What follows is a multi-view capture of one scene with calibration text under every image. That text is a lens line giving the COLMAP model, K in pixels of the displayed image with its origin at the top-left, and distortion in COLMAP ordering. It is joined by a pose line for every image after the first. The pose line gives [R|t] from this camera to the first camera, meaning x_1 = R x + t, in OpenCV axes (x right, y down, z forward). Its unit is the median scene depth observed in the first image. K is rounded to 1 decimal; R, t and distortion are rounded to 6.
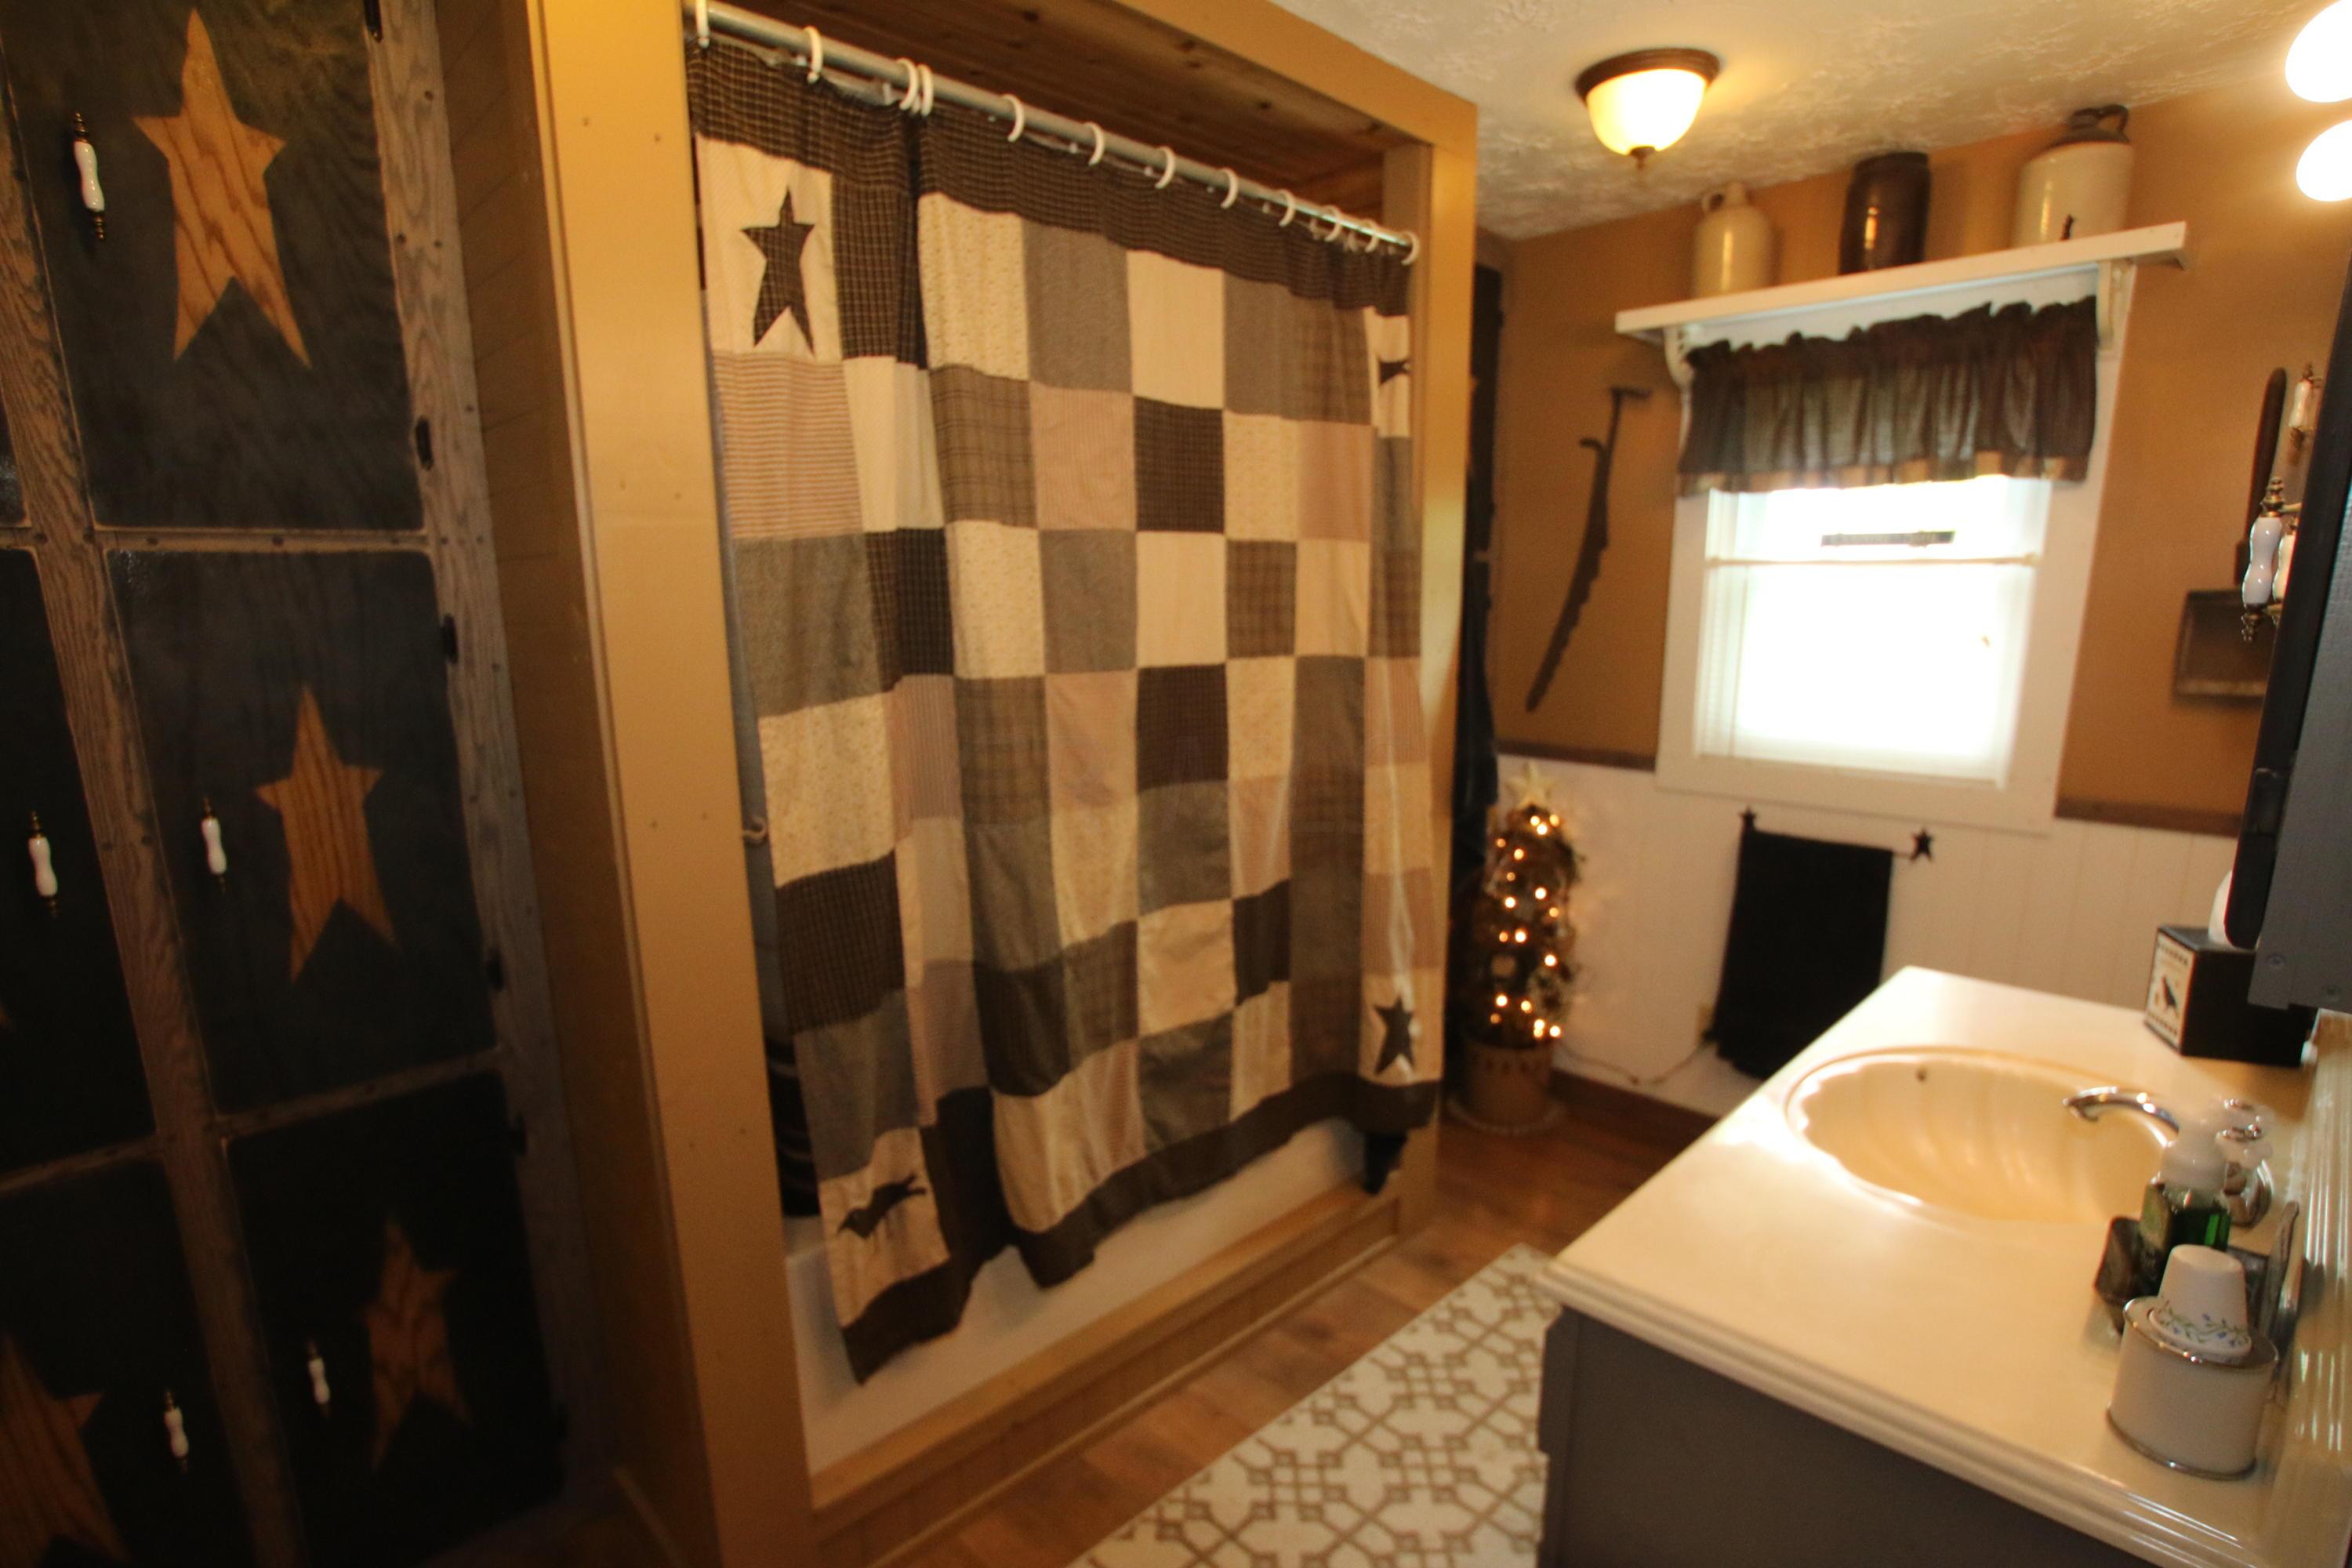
lens RADIAL K [[1175.8, 0, 1171.1], [0, 1175.8, 832.0], [0, 0, 1]] dist [-0.071893, 0.032727]
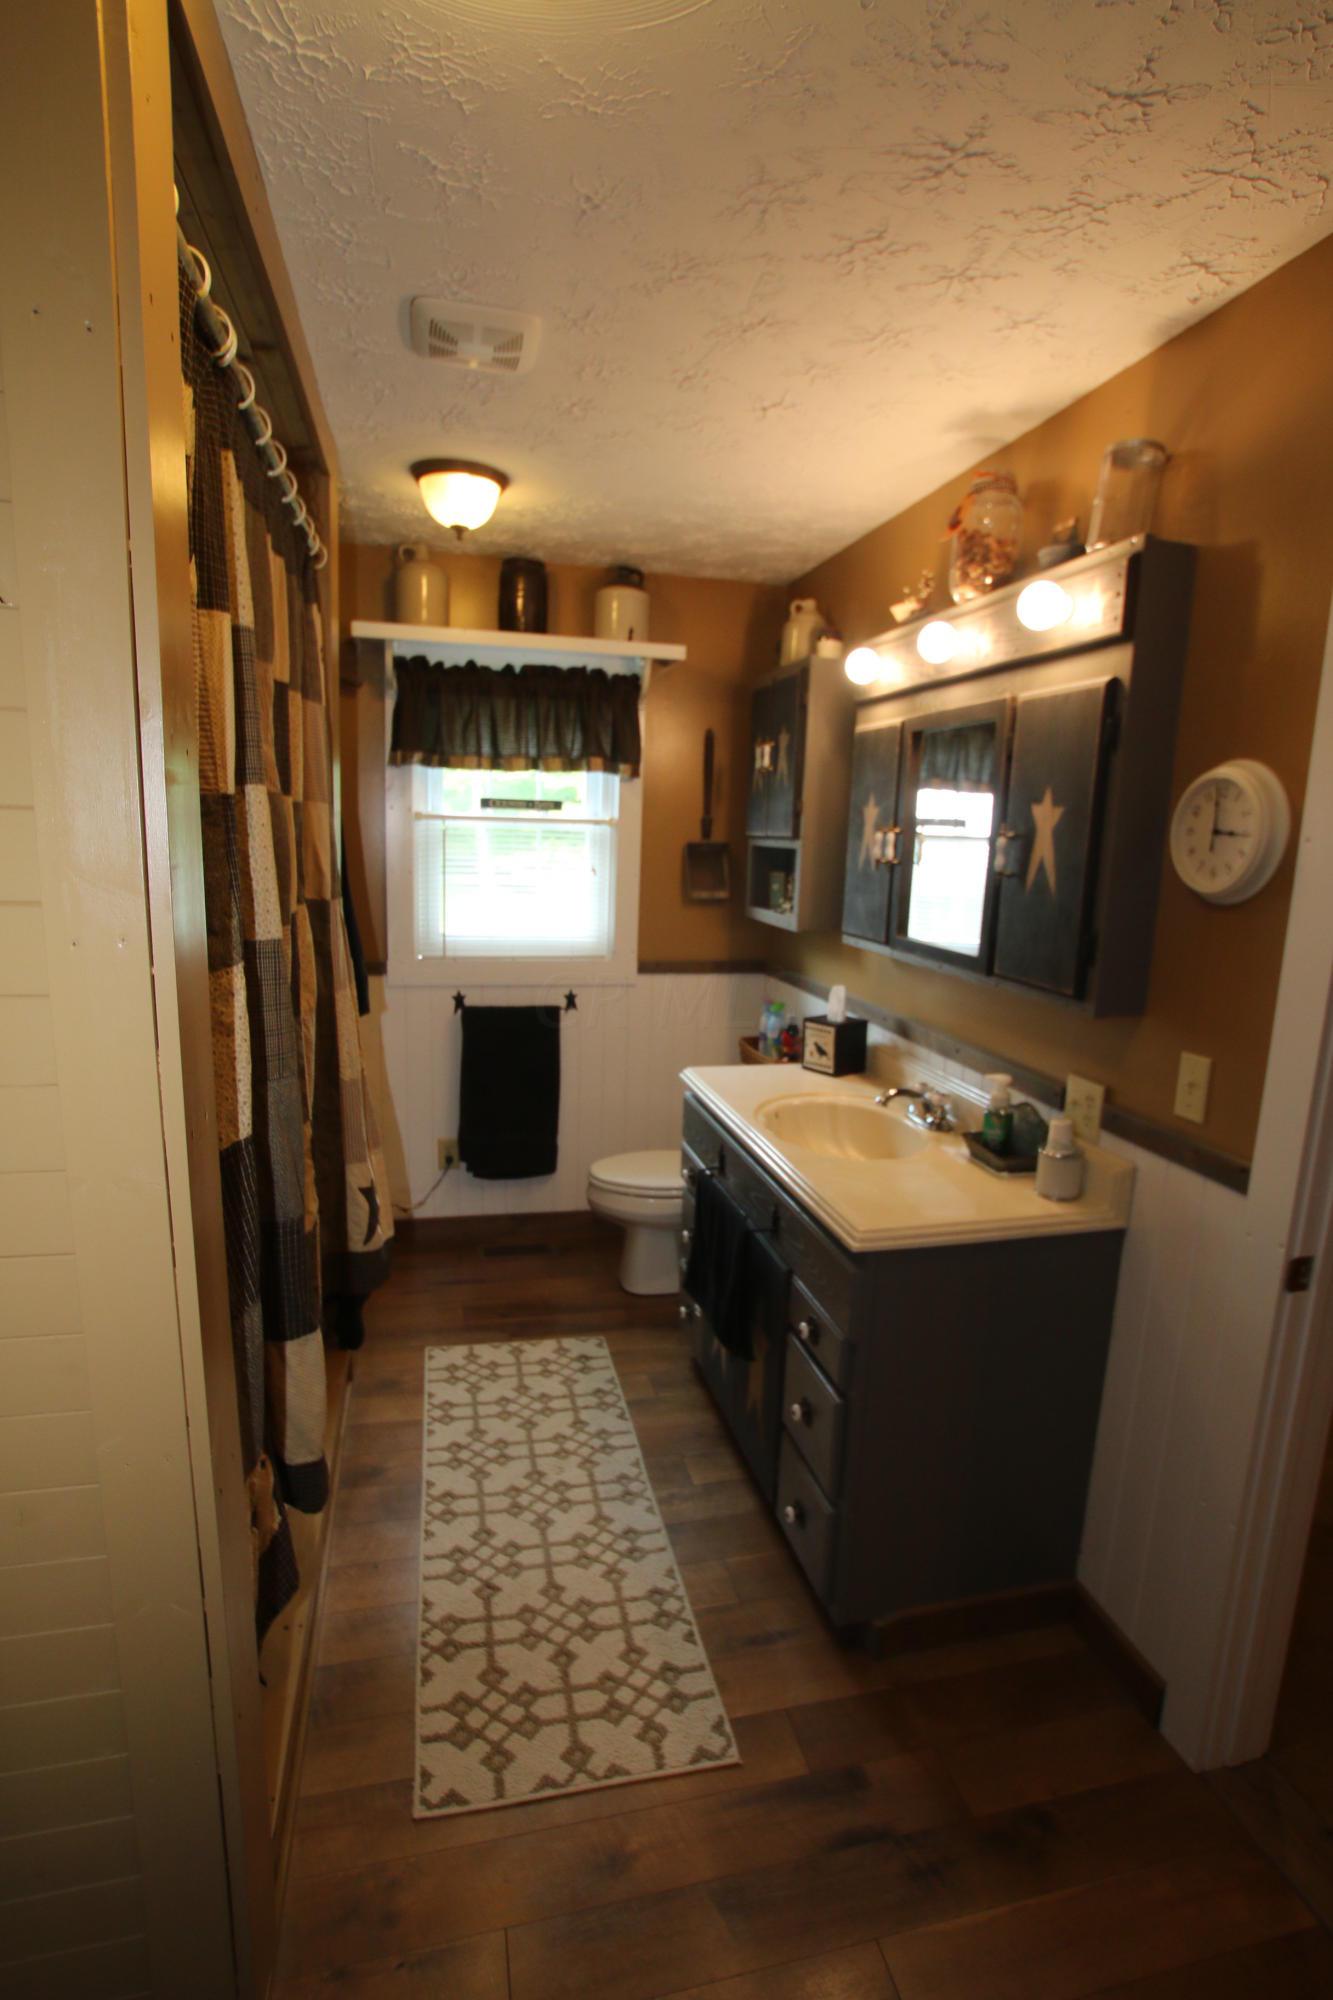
lens RADIAL K [[999.8, 0, 691.0], [0, 999.8, 1014.4], [0, 0, 1]] dist [-0.071893, 0.032727]
pose [[0.503545, -0.133742, 0.853555, -0.471980], [0.138659, 0.987650, 0.072953, -0.051378], [-0.852770, 0.081618, 0.515871, 0.168253]]
